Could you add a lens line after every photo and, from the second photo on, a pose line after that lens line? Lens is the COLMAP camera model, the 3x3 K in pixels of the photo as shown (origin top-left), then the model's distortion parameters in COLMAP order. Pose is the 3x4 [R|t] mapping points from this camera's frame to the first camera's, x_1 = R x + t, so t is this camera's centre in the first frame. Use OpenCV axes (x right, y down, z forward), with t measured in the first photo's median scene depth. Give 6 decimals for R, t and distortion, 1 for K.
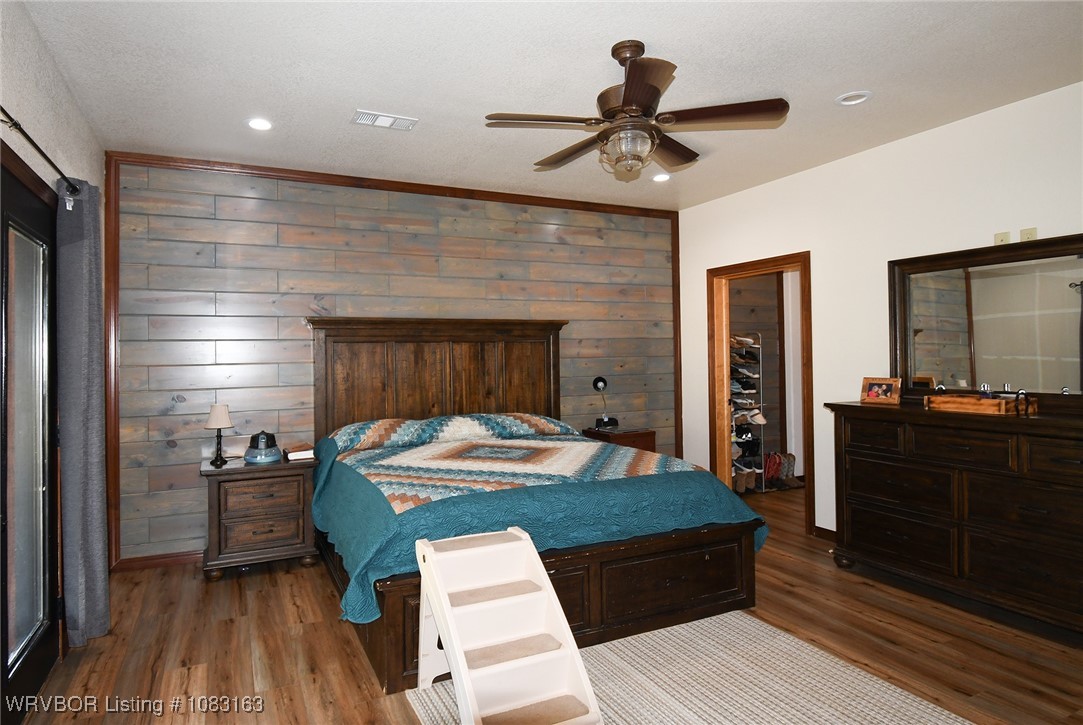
lens RADIAL K [[594.8, 0, 541.5], [0, 594.8, 351.4], [0, 0, 1]] dist [0.009458, 0.000385]
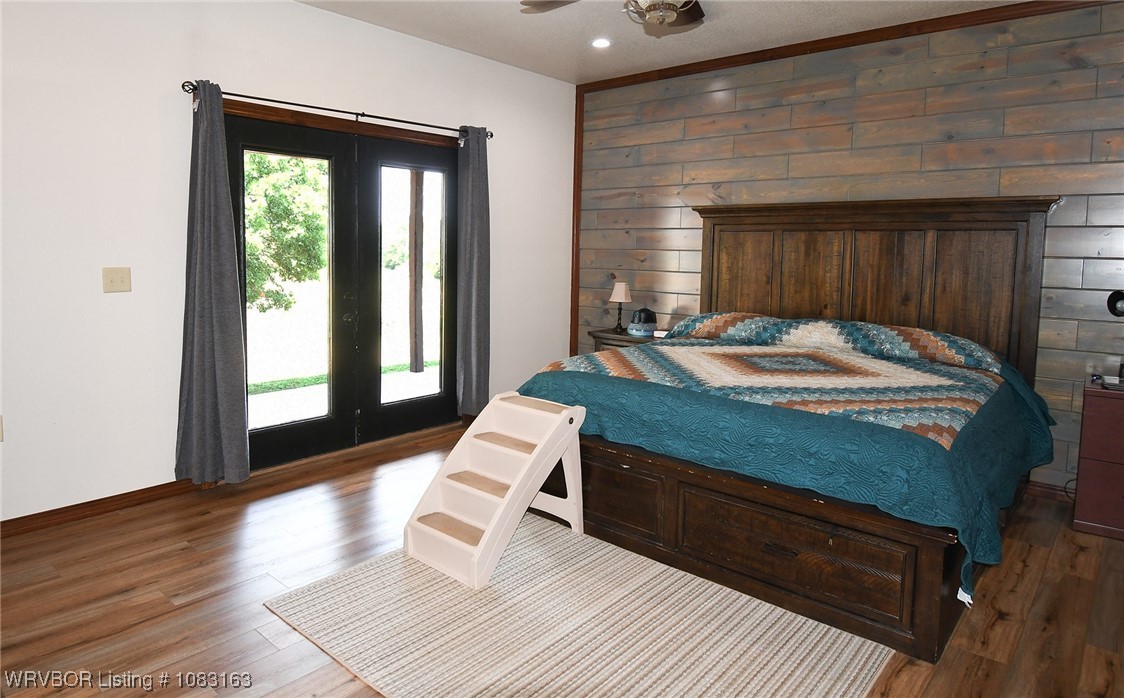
lens RADIAL K [[710.6, 0, 561.9], [0, 710.6, 307.5], [0, 0, 1]] dist [-0.002586, -0.004394]
pose [[0.390643, 0.097083, -0.915409, 0.603368], [-0.016283, 0.994996, 0.098575, -0.000440], [0.920398, -0.023602, 0.390269, 0.272281]]
